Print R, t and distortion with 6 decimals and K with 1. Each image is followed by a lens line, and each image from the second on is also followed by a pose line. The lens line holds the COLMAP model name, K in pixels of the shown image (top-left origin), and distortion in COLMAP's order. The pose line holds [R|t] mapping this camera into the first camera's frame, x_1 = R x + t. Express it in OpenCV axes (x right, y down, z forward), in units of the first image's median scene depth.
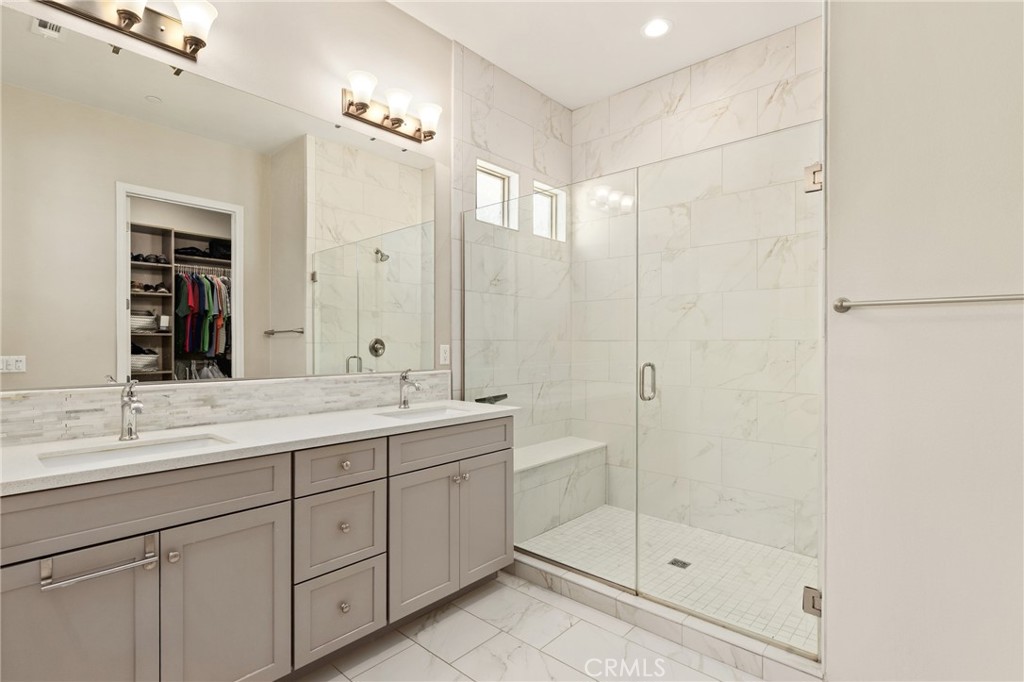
lens RADIAL K [[500.9, 0, 512.0], [0, 500.9, 341.0], [0, 0, 1]] dist [-0.003422, -0.000385]
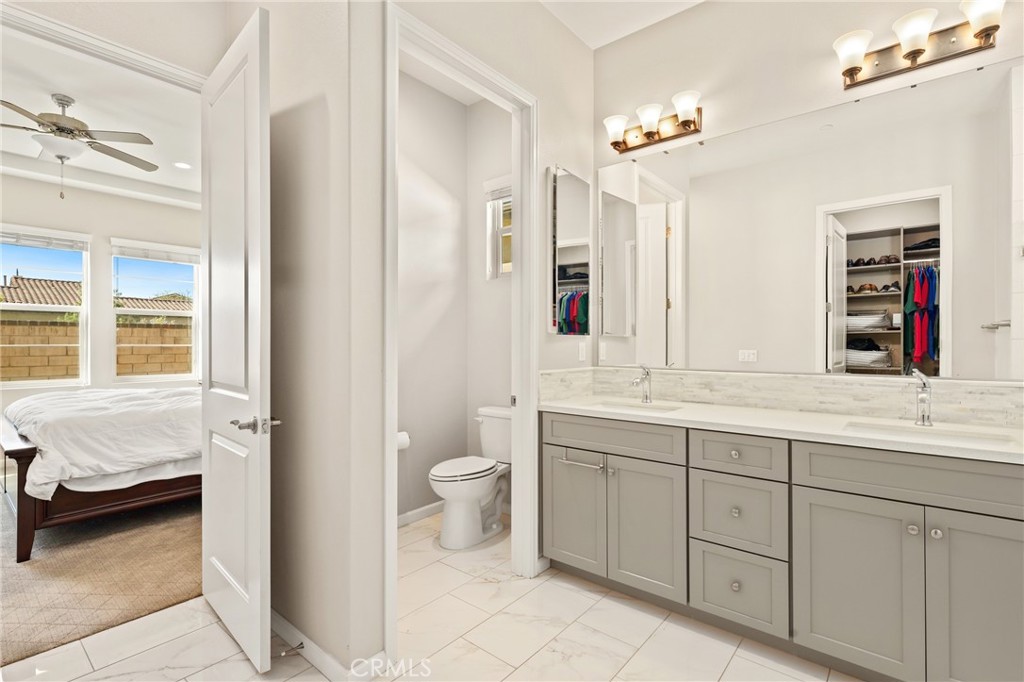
lens RADIAL K [[478.8, 0, 515.5], [0, 478.8, 342.5], [0, 0, 1]] dist [0.000520, 0.000113]
pose [[0.019671, -0.000956, -0.999806, 0.333065], [0.011385, 0.999935, -0.000732, 0.001278], [0.999742, -0.011369, 0.019681, 0.247385]]
